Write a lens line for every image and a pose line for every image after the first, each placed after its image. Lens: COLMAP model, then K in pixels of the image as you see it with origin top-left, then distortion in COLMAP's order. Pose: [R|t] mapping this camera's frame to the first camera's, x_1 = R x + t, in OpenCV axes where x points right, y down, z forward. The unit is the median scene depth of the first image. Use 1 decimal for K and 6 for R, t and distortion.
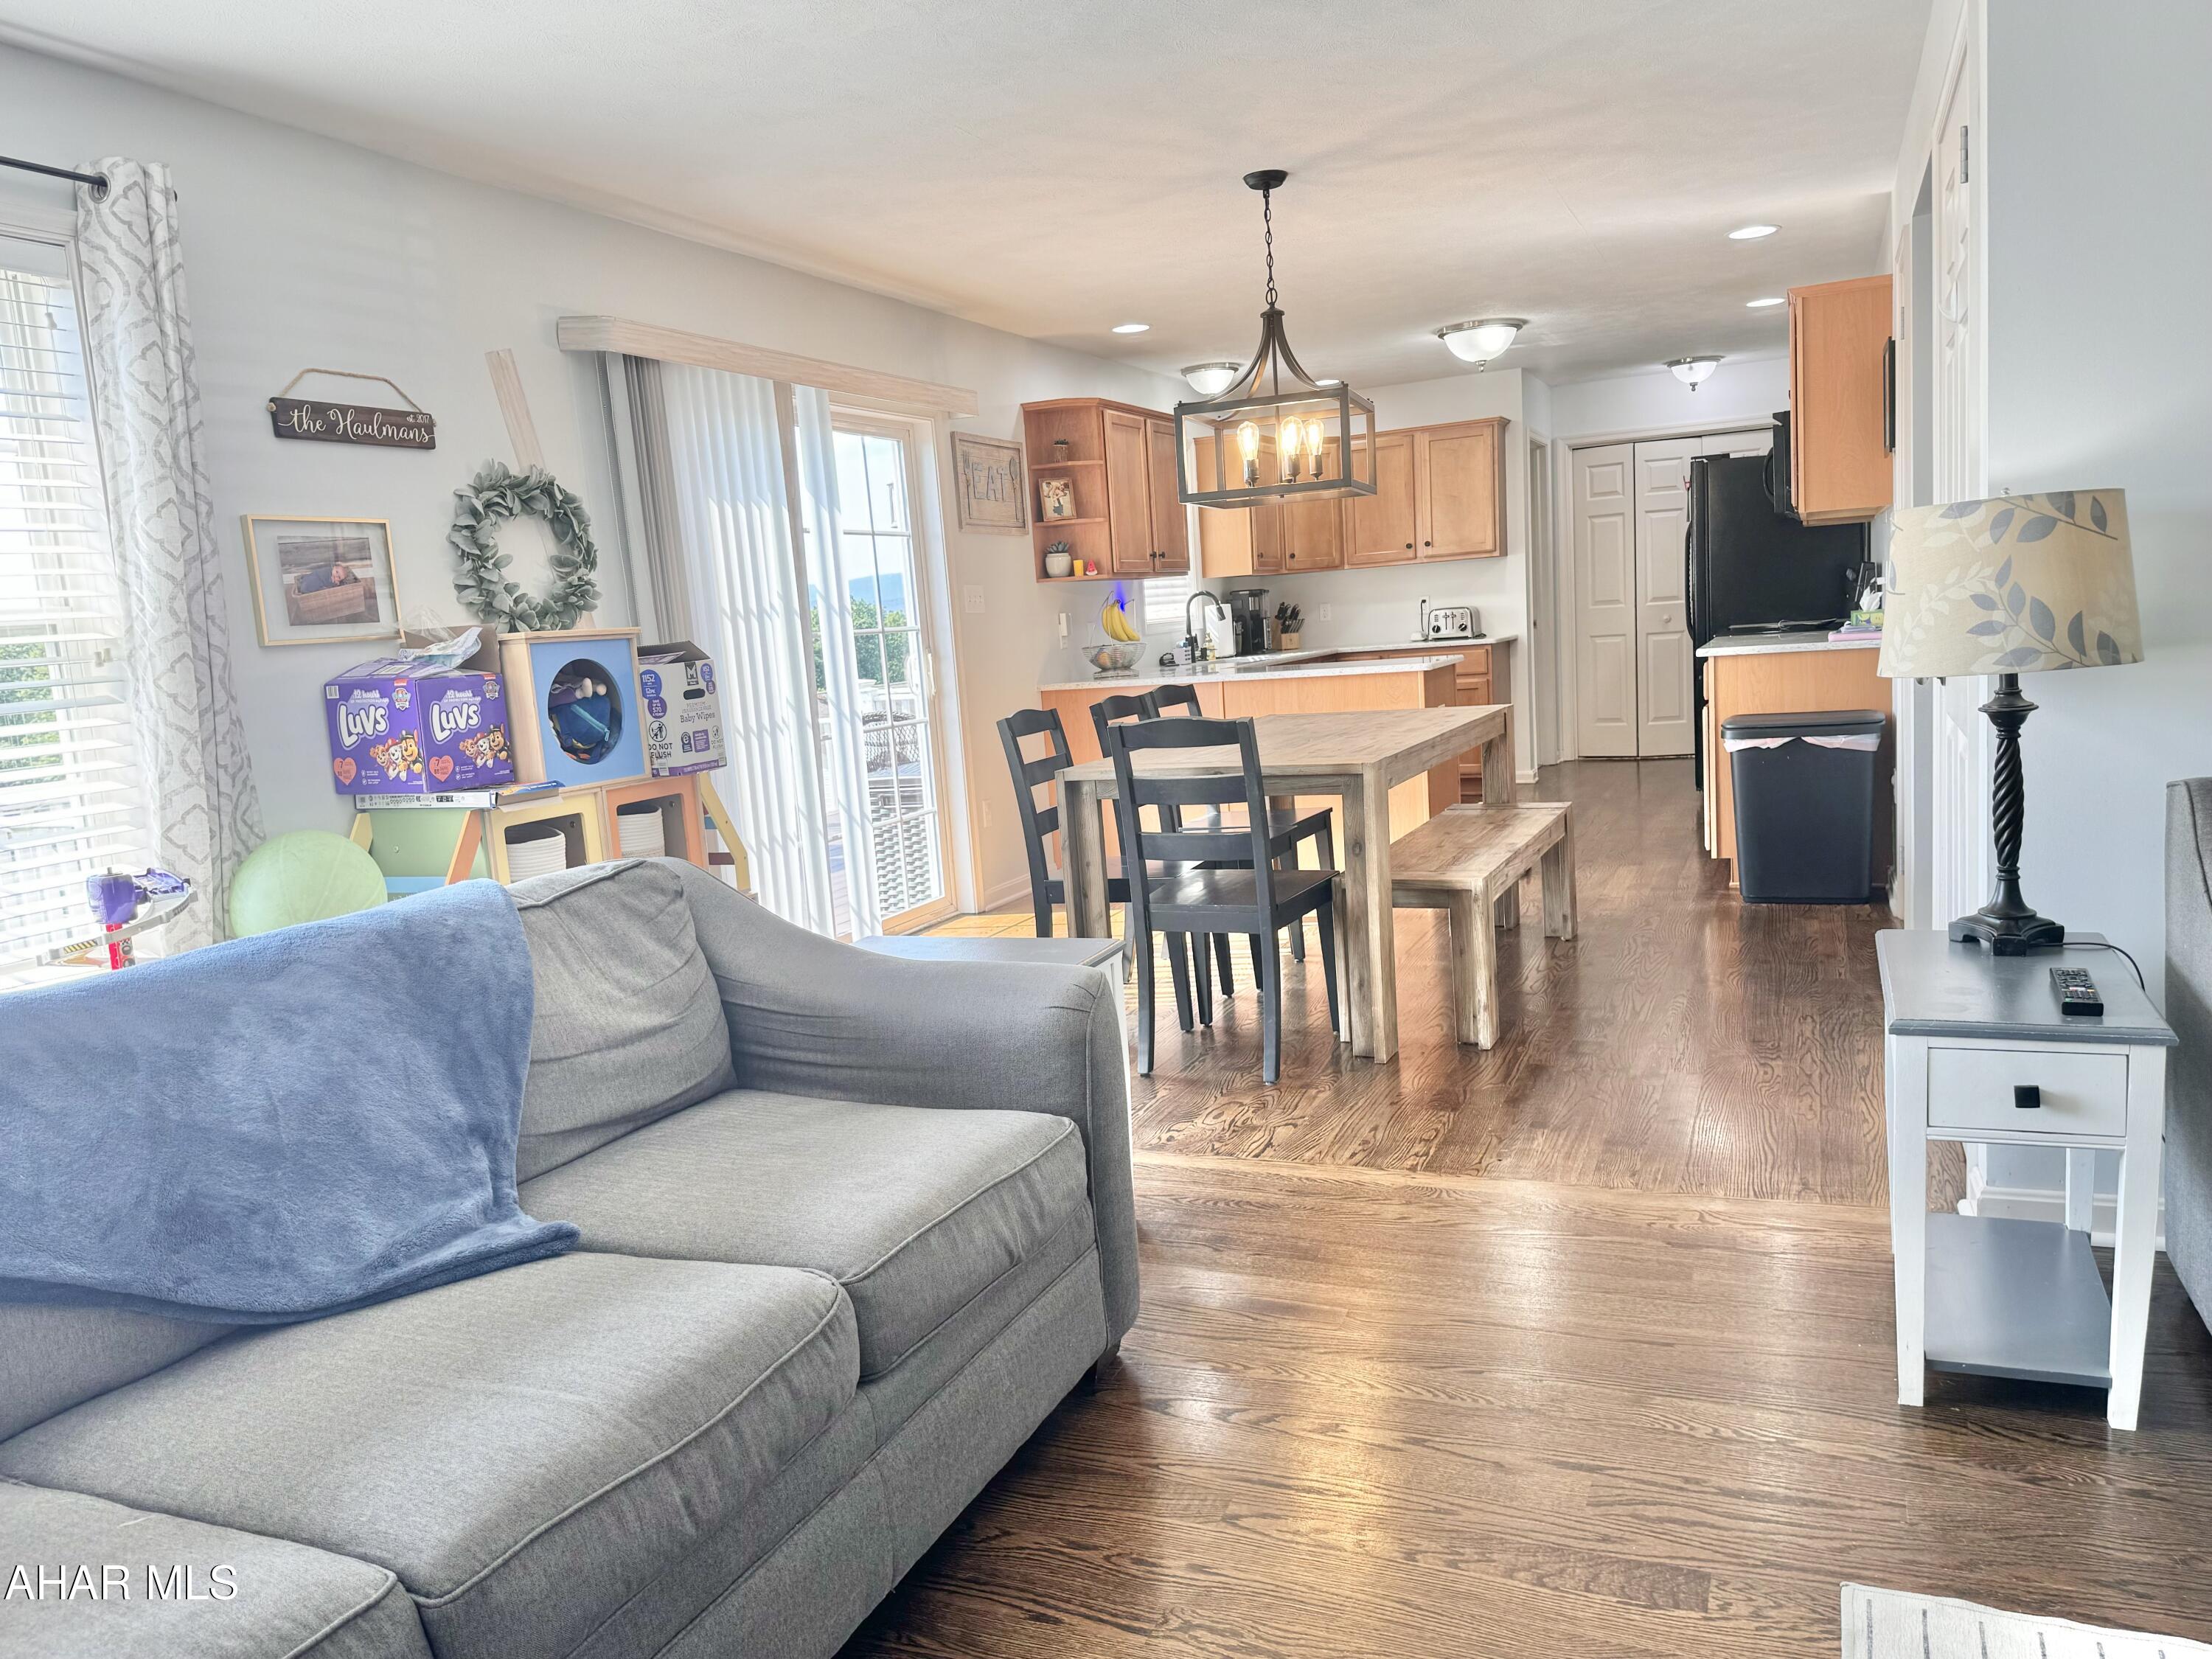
lens RADIAL K [[1605.2, 0, 1106.0], [0, 1605.2, 829.5], [0, 0, 1]] dist [0.182213, -0.286620]
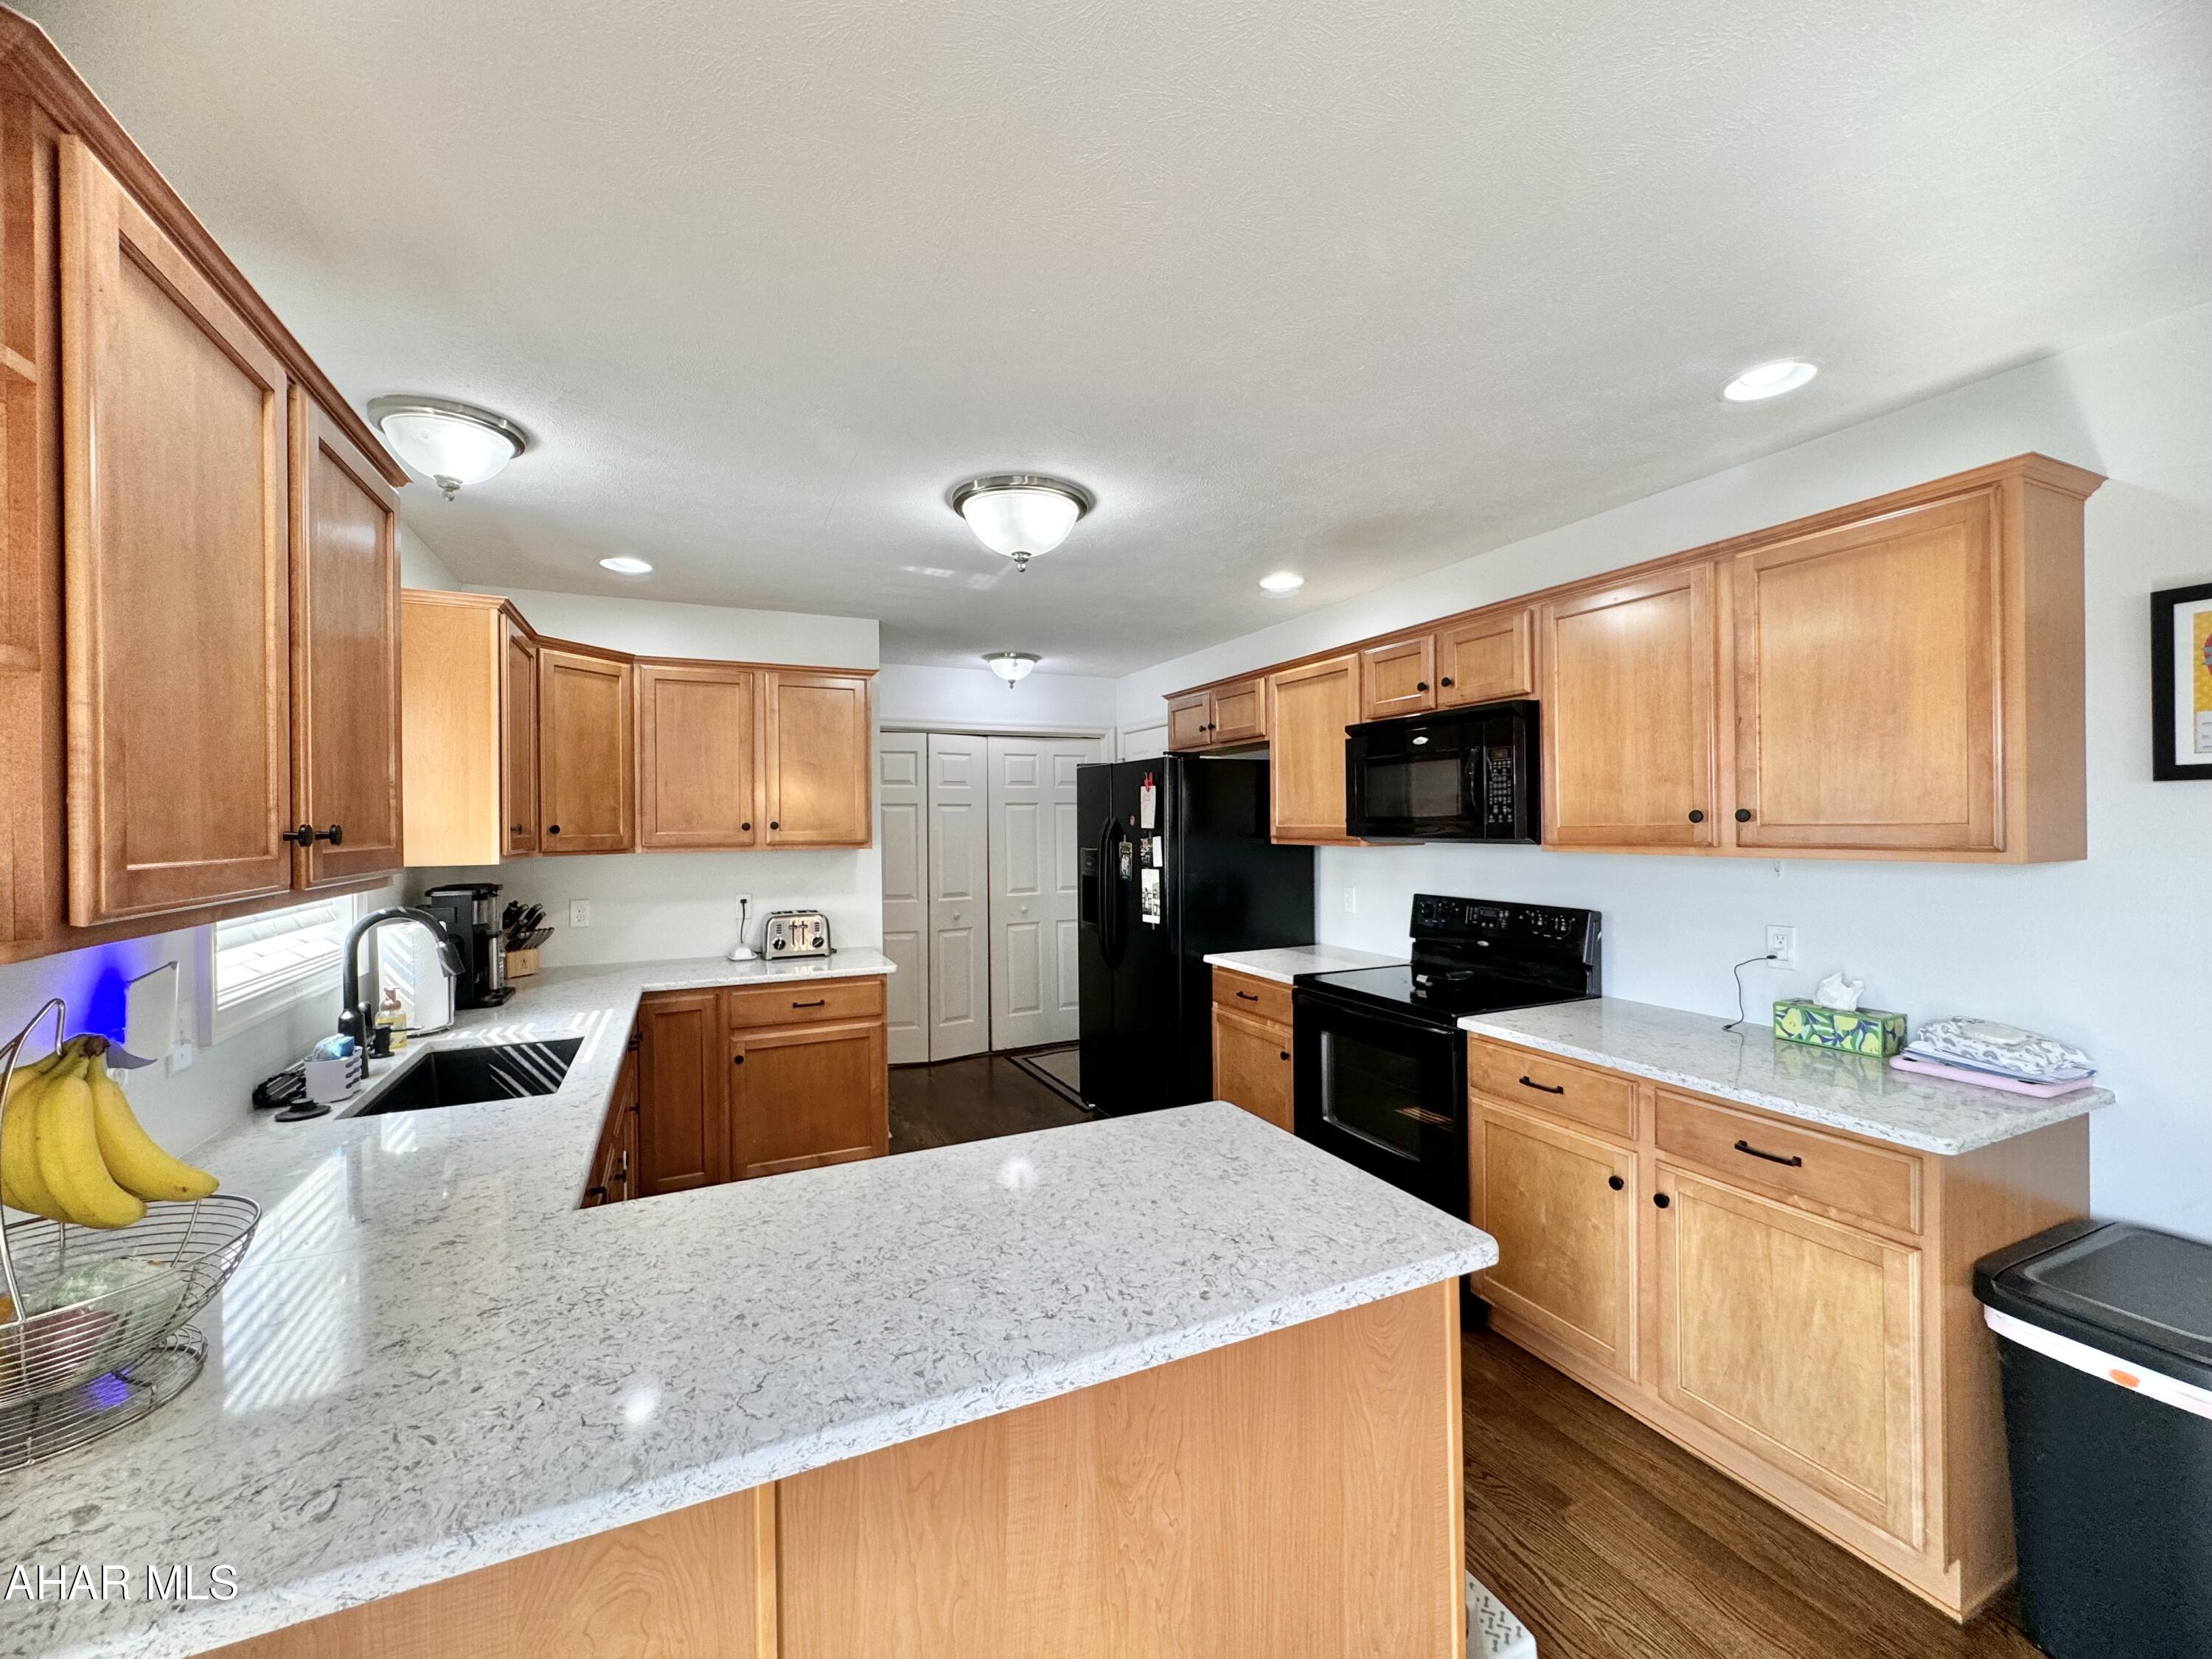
lens RADIAL K [[894.2, 0, 1106.0], [0, 894.2, 829.5], [0, 0, 1]] dist [0.002697, 0.000051]
pose [[0.663108, 0.057315, 0.746326, 0.005086], [0.061780, 0.989471, -0.130880, -0.117783], [-0.745970, 0.132896, 0.652585, 0.657253]]
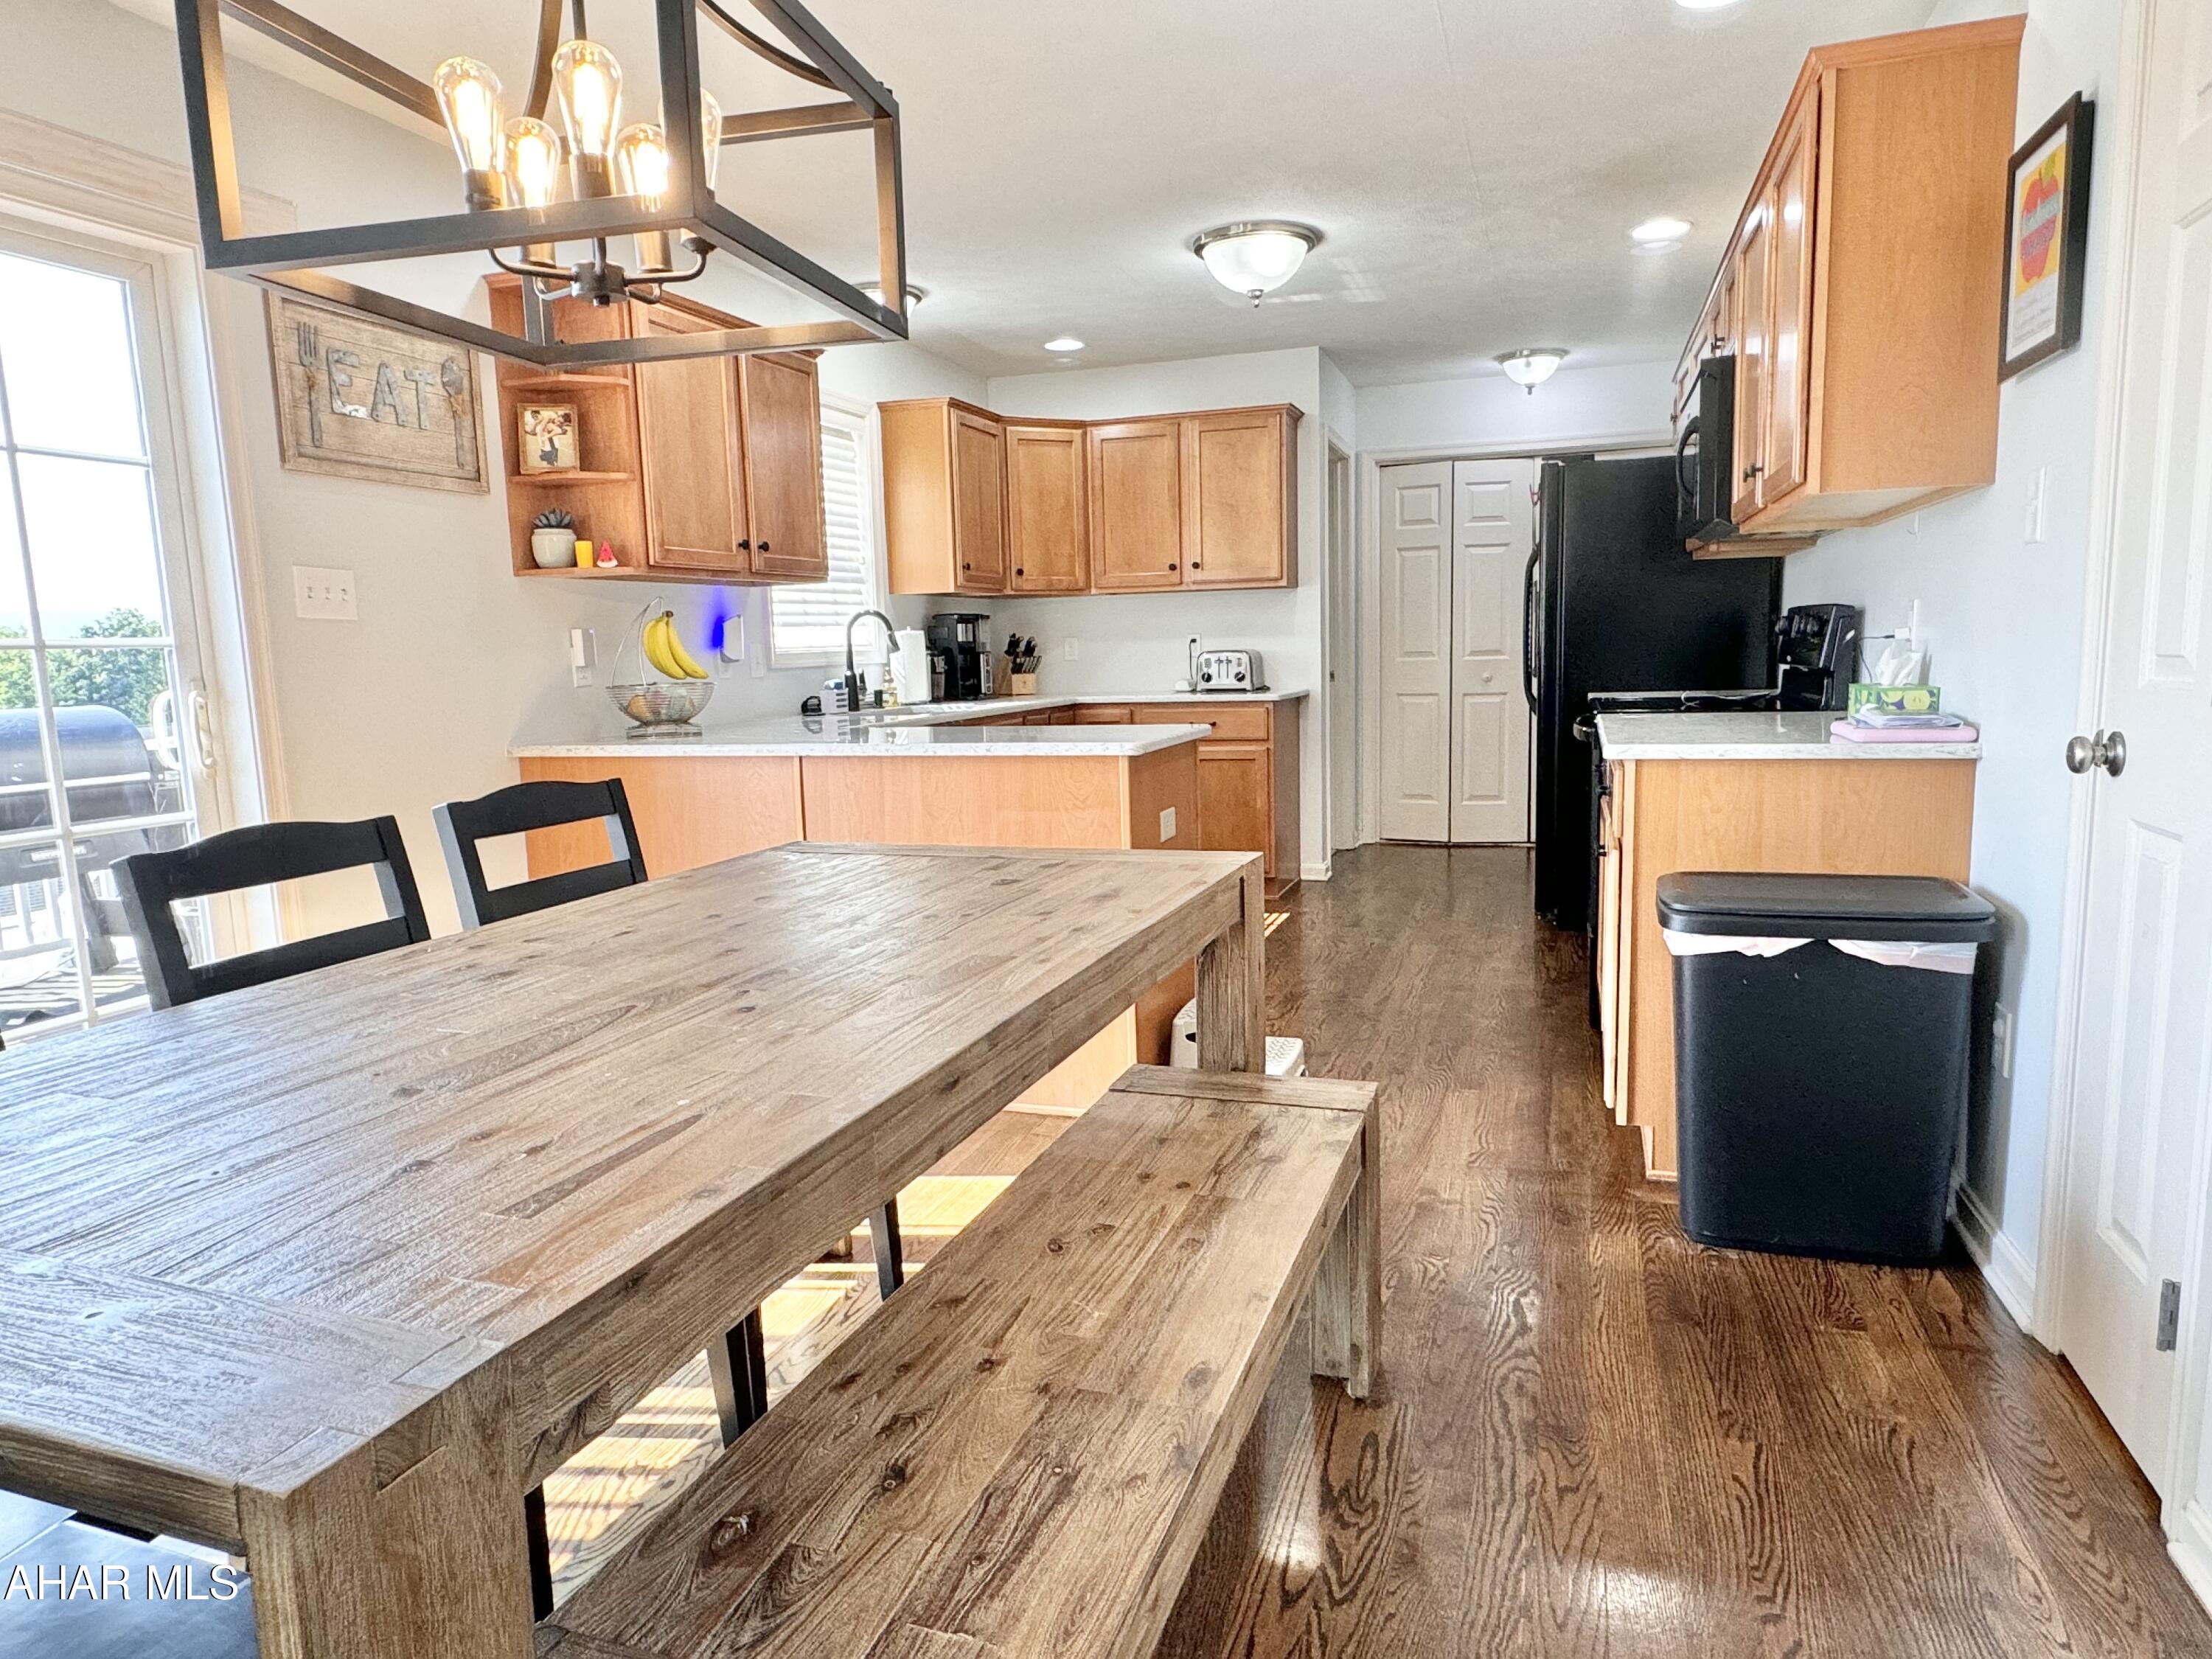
lens RADIAL K [[1376.7, 0, 1106.0], [0, 1376.7, 829.5], [0, 0, 1]] dist [-0.003284, -0.001222]
pose [[0.995453, 0.028444, 0.090911, 0.103499], [-0.028185, 0.999594, -0.004132, -0.049808], [-0.090991, 0.001551, 0.995850, 0.371548]]
